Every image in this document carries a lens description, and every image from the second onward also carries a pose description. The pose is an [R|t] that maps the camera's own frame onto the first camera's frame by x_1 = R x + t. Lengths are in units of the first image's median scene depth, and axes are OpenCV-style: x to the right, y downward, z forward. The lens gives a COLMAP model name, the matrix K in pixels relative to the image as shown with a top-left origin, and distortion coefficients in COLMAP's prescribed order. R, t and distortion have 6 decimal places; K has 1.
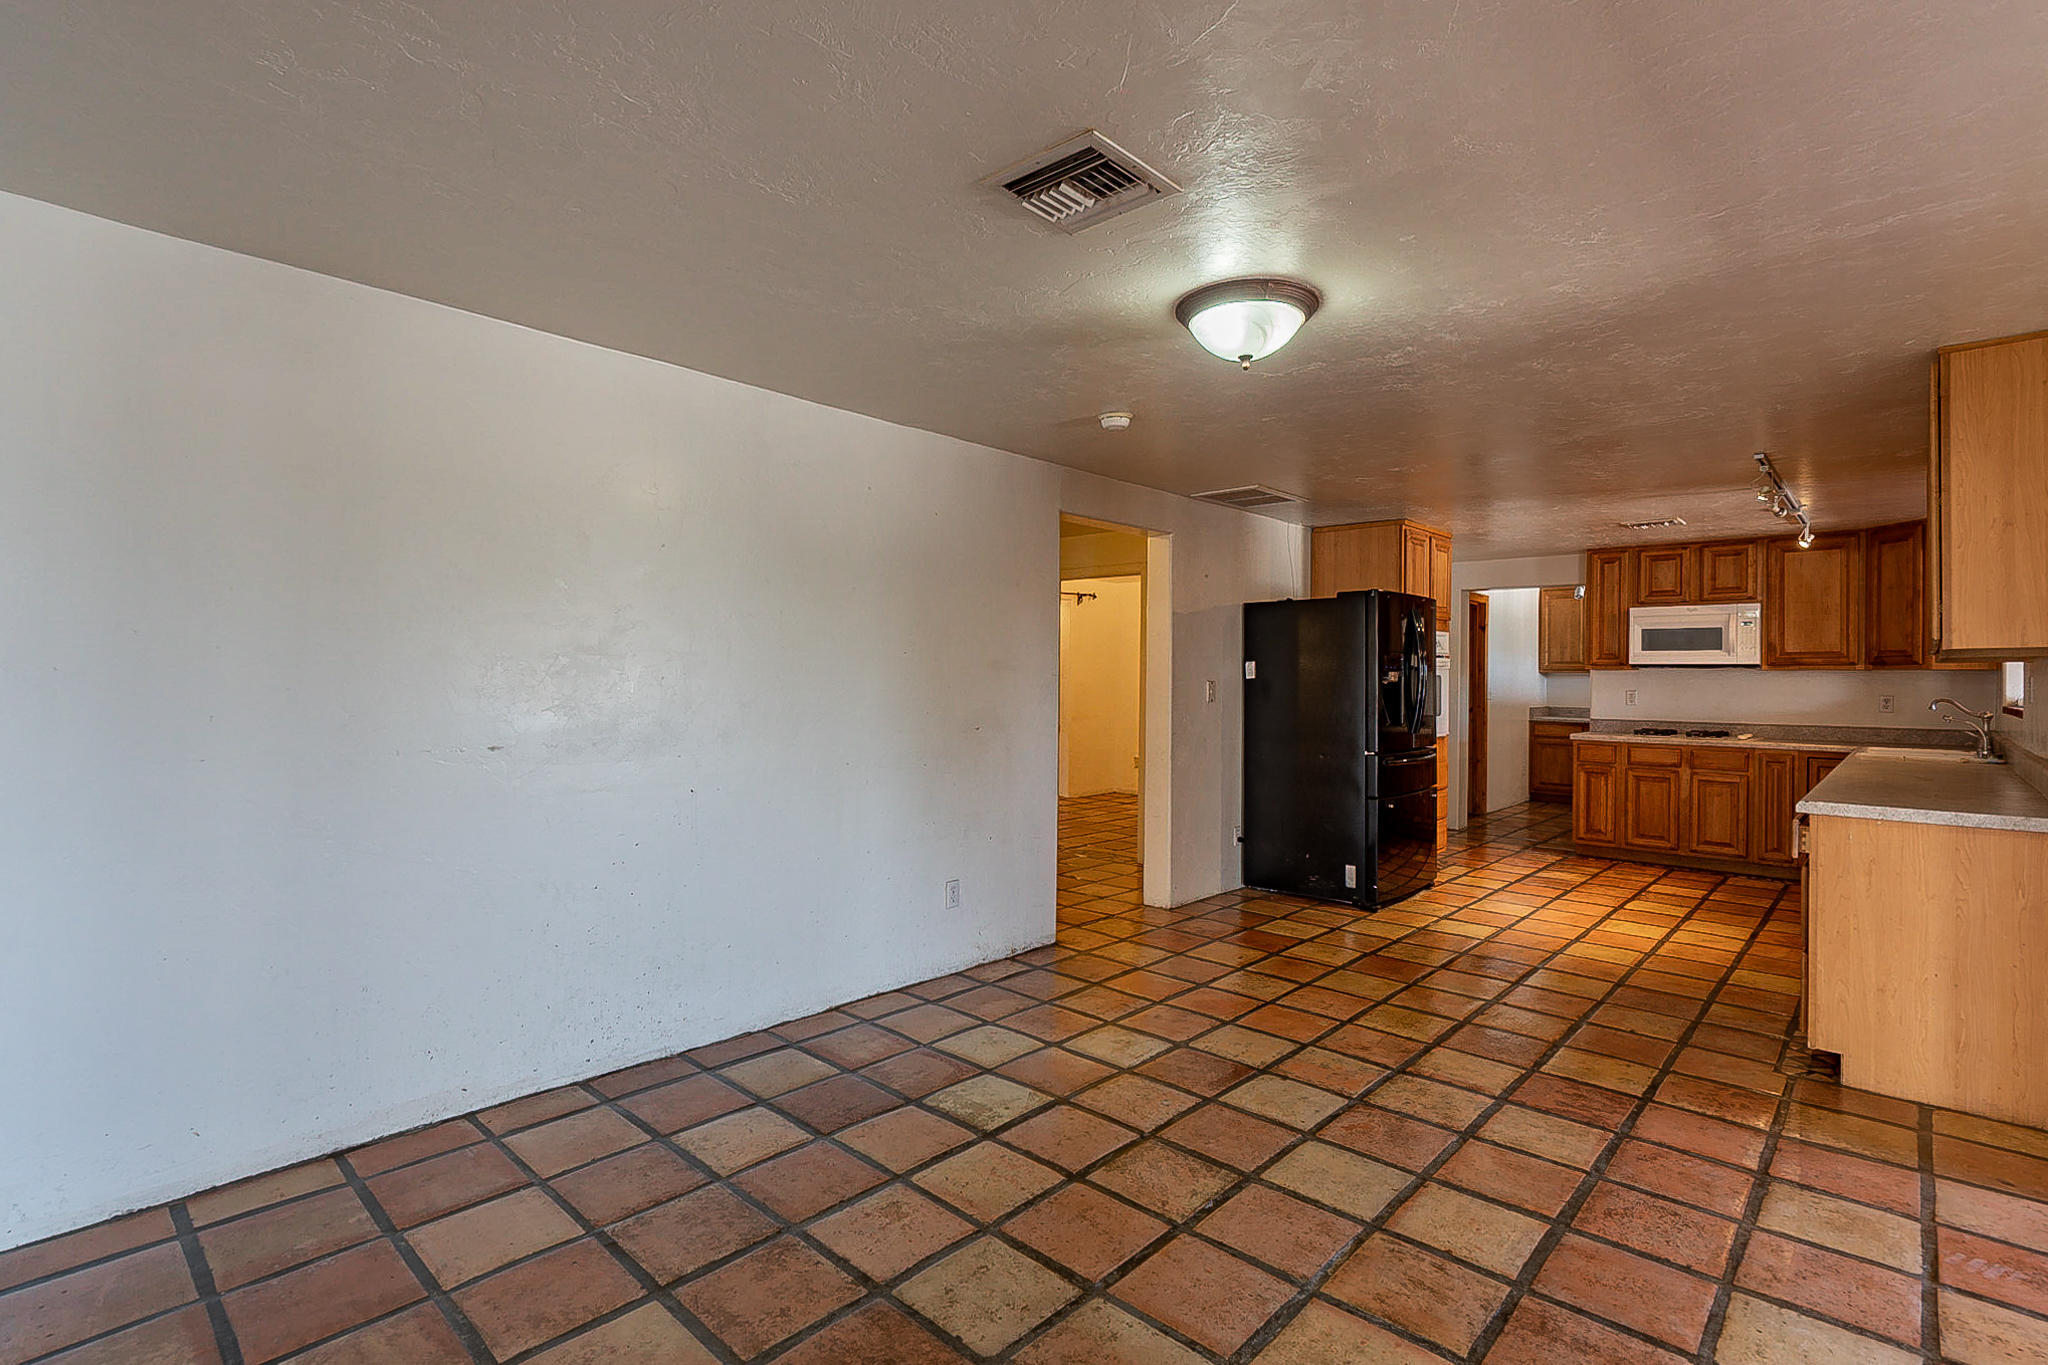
lens RADIAL K [[949.4, 0, 1020.6], [0, 949.4, 678.7], [0, 0, 1]] dist [-0.003203, 0.000736]
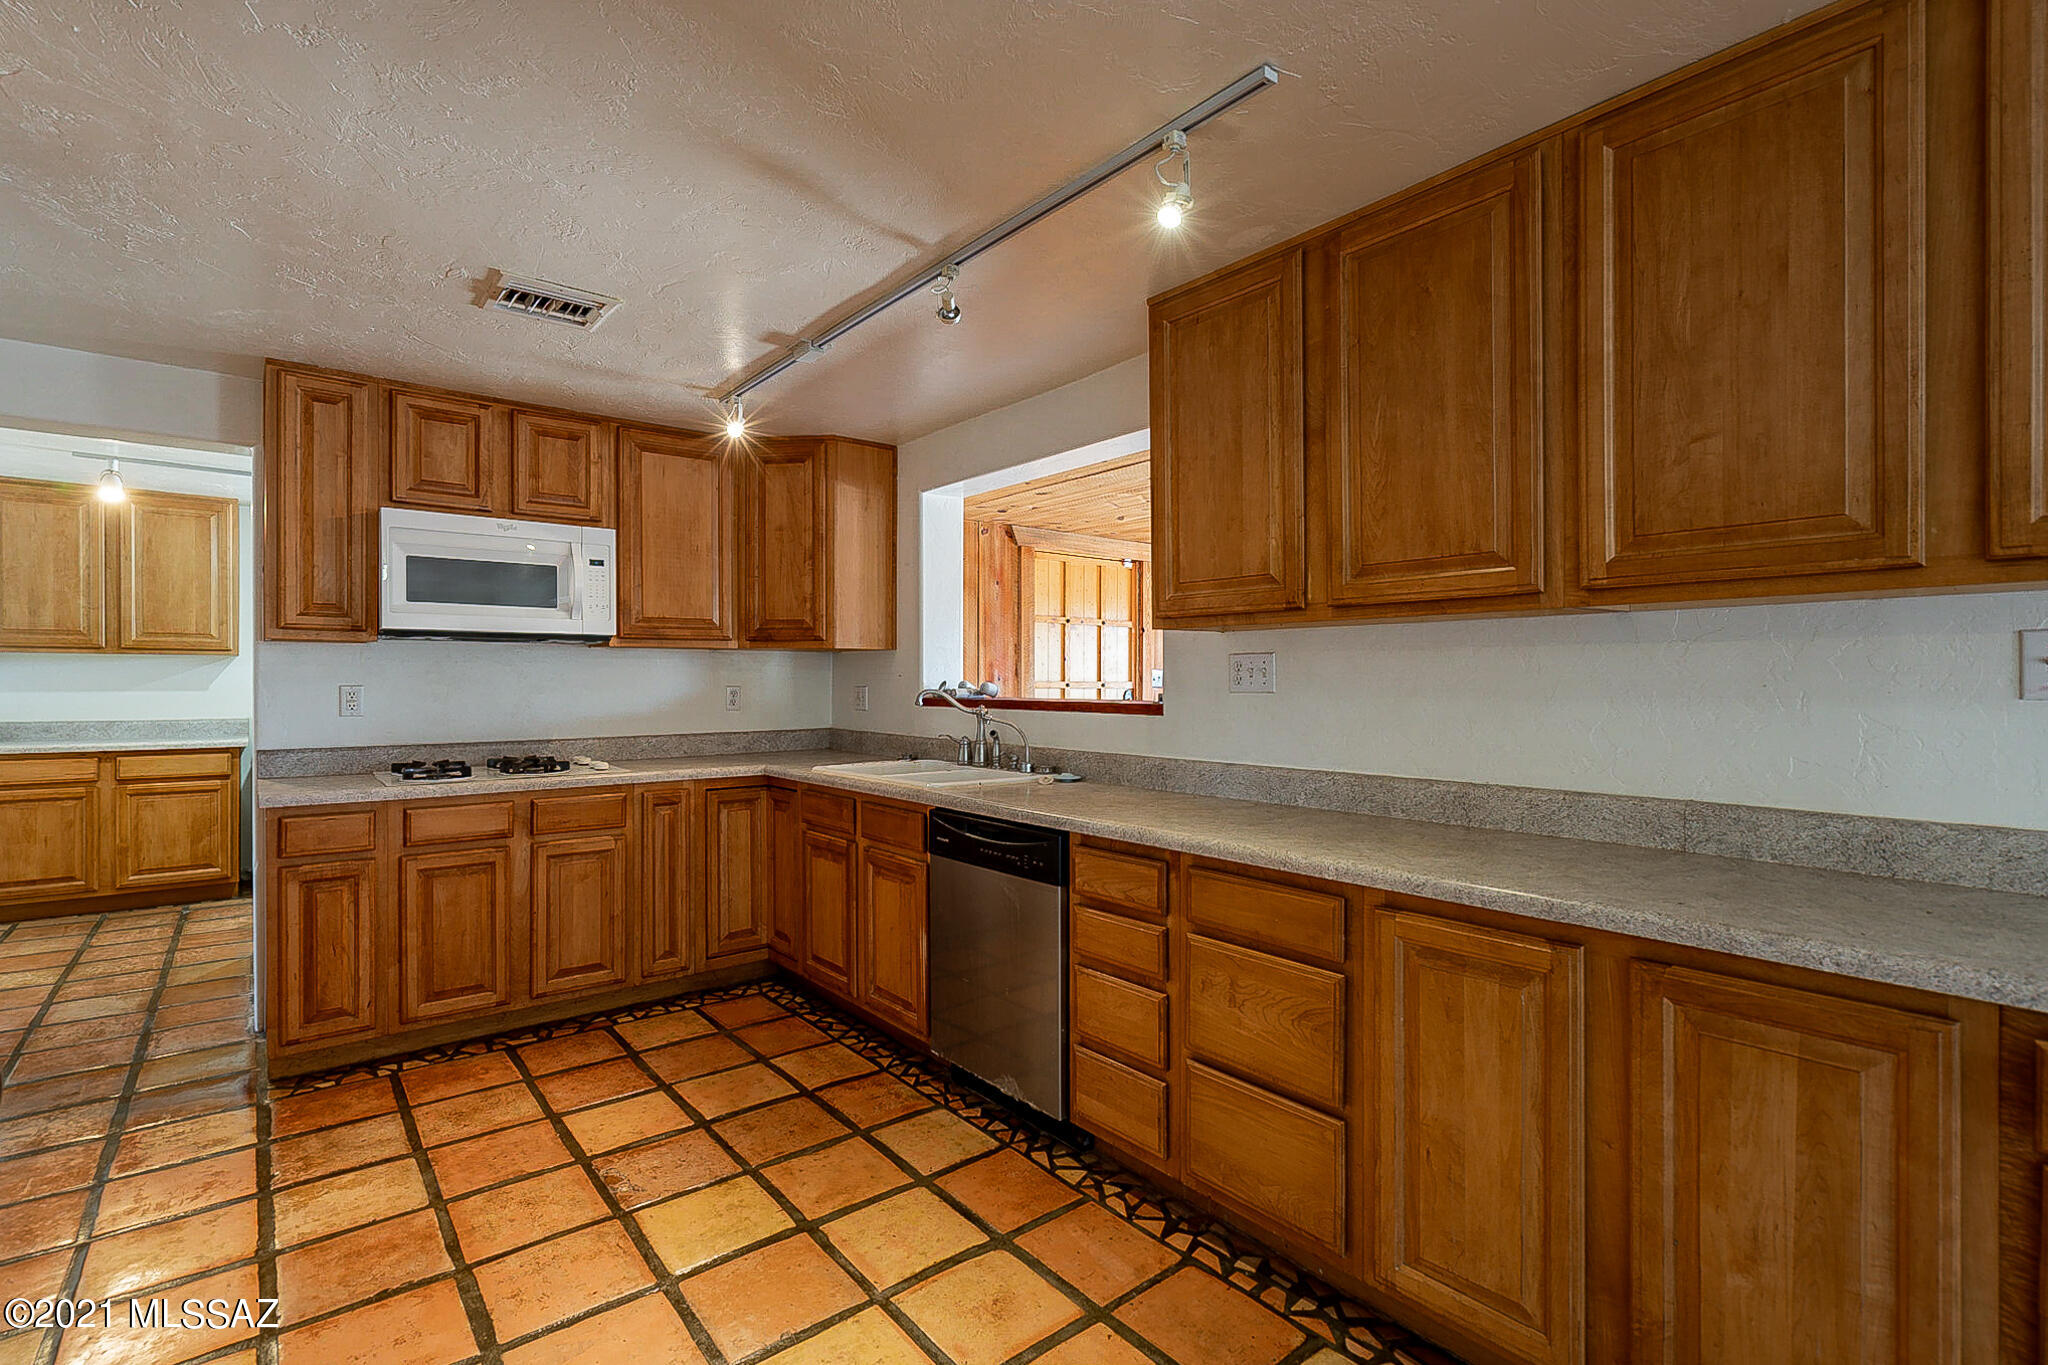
lens RADIAL K [[949.4, 0, 1028.3], [0, 949.4, 680.9], [0, 0, 1]] dist [-0.003203, 0.000736]
pose [[0.124084, -0.013821, 0.992176, 0.230766], [0.002476, 0.999904, 0.013619, 0.004911], [-0.992269, 0.000767, 0.124106, 0.659486]]
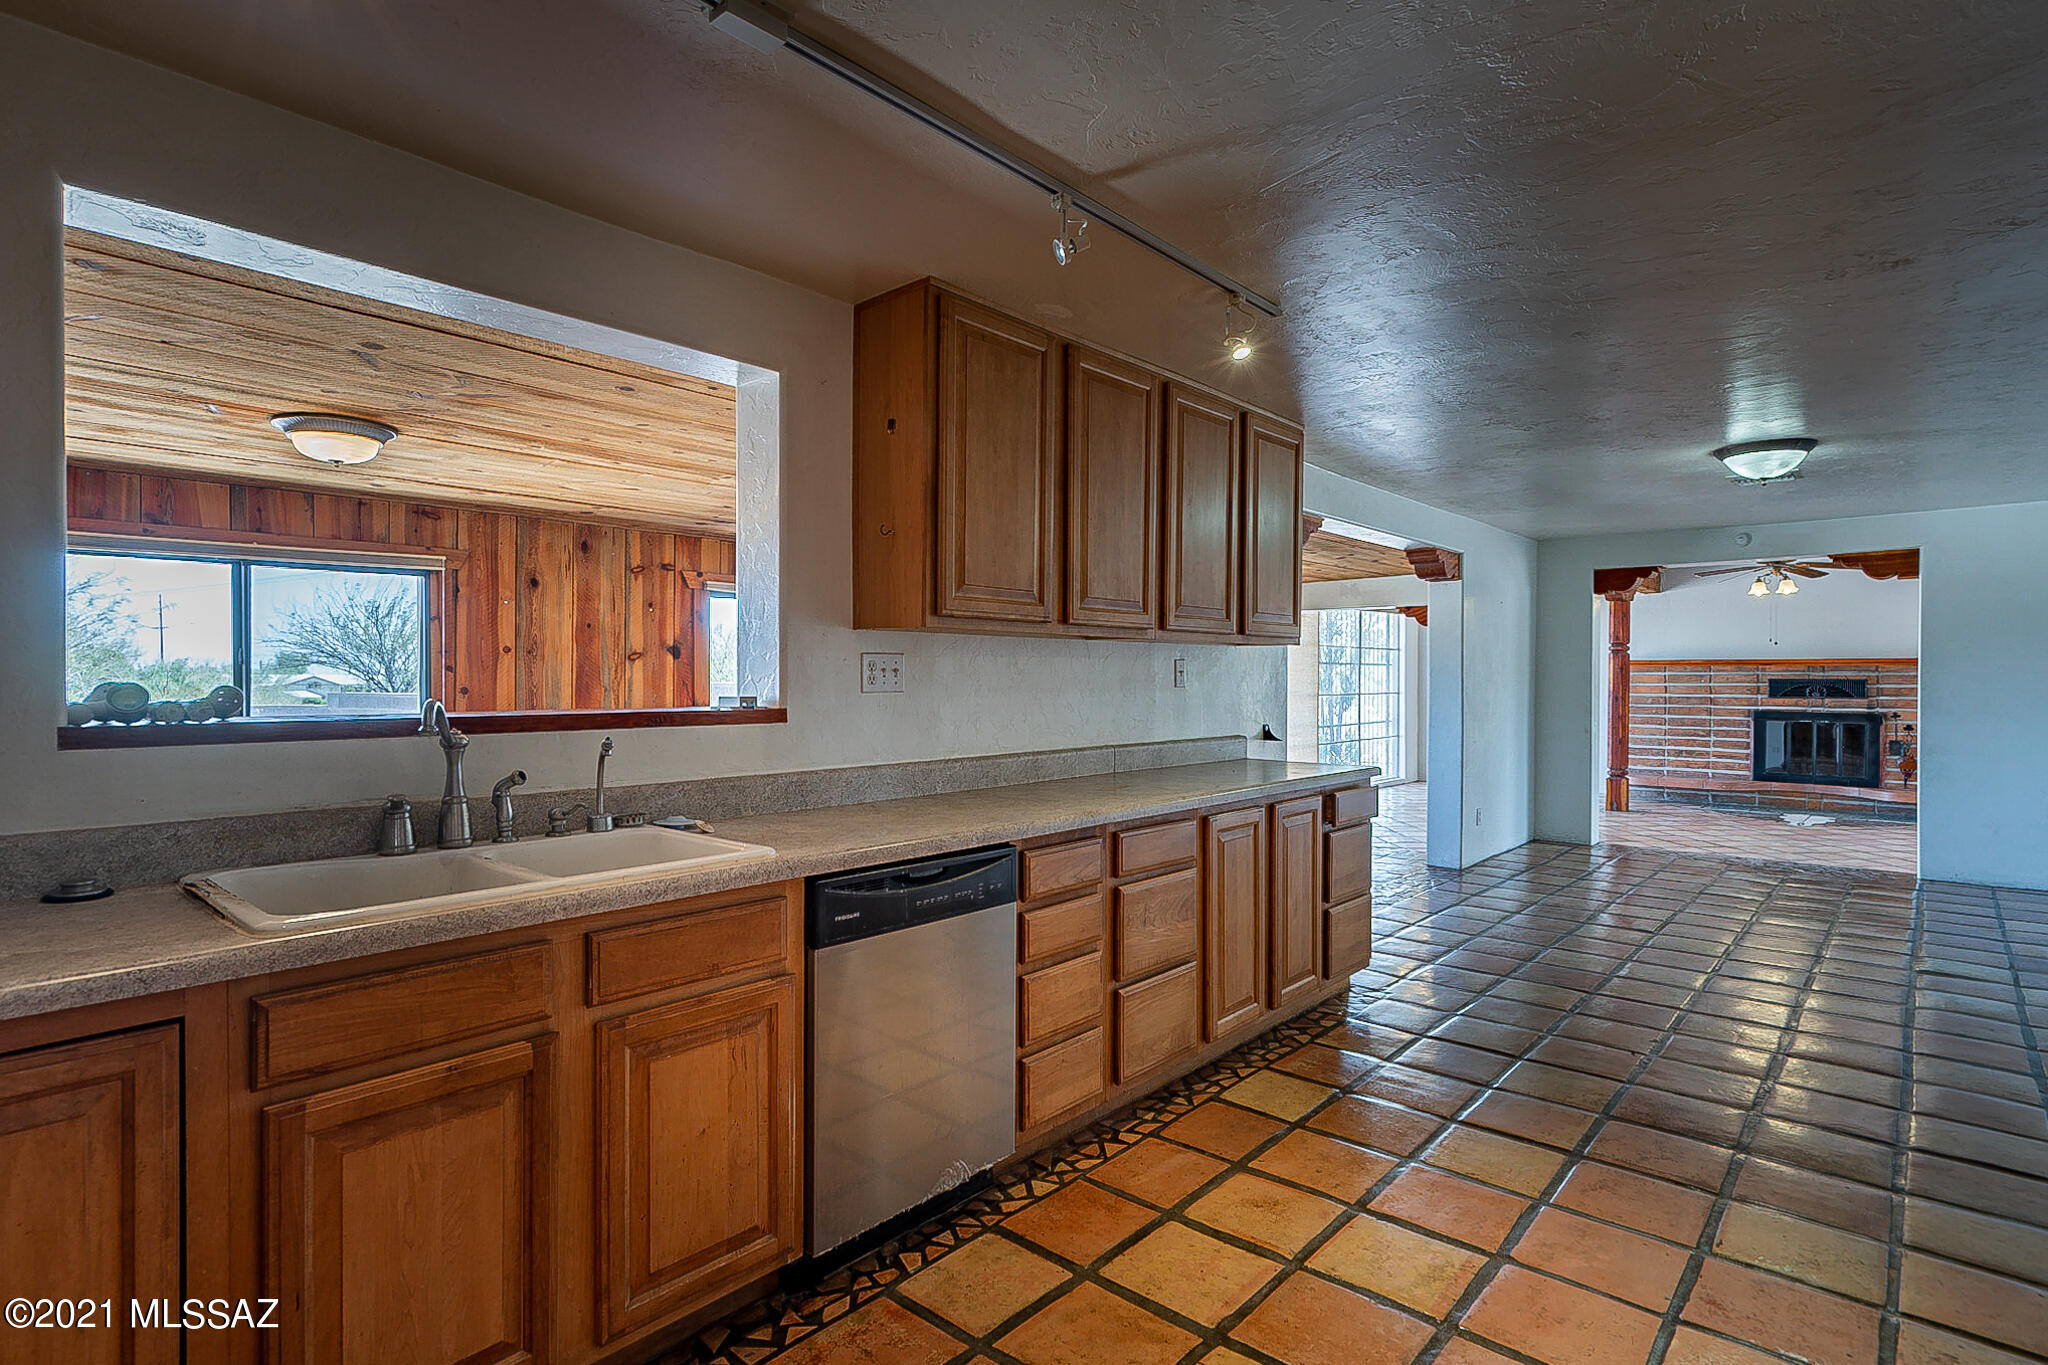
lens RADIAL K [[1018.4, 0, 1026.6], [0, 1018.4, 682.2], [0, 0, 1]] dist [0.004203, 0.000246]
pose [[-0.999179, -0.011078, -0.038965, 0.590096], [-0.011191, 0.999934, 0.002683, 0.009375], [0.038933, 0.003116, -0.999237, 1.042824]]
